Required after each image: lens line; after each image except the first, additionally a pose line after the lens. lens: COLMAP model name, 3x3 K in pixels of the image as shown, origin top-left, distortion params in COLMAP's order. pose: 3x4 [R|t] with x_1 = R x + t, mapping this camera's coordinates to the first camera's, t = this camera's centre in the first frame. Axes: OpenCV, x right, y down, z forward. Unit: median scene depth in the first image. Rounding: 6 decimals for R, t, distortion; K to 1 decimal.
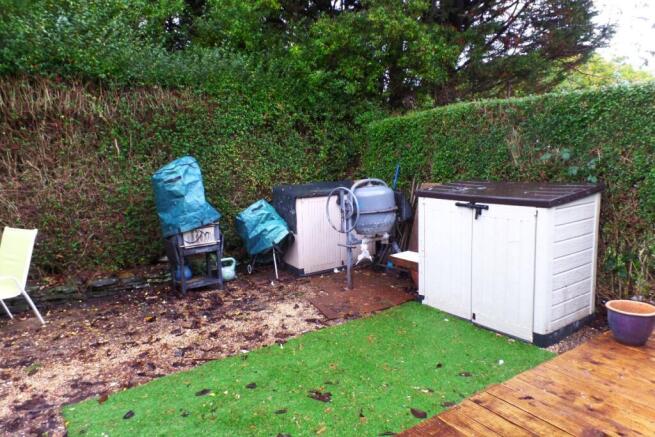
lens RADIAL K [[472.9, 0, 330.2], [0, 472.9, 235.2], [0, 0, 1]] dist [0.013372, 0.004615]
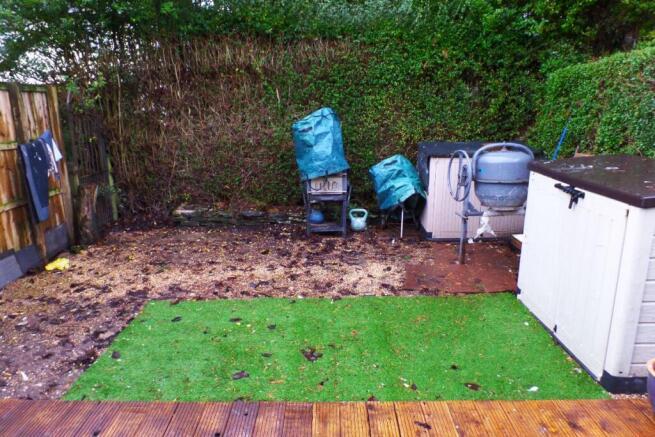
lens RADIAL K [[472.9, 0, 309.0], [0, 472.9, 236.6], [0, 0, 1]] dist [0.013372, 0.004615]
pose [[0.826297, 0.183502, -0.532503, 0.290916], [-0.119896, 0.981076, 0.152037, -0.042686], [0.550325, -0.061783, 0.832662, 0.091784]]
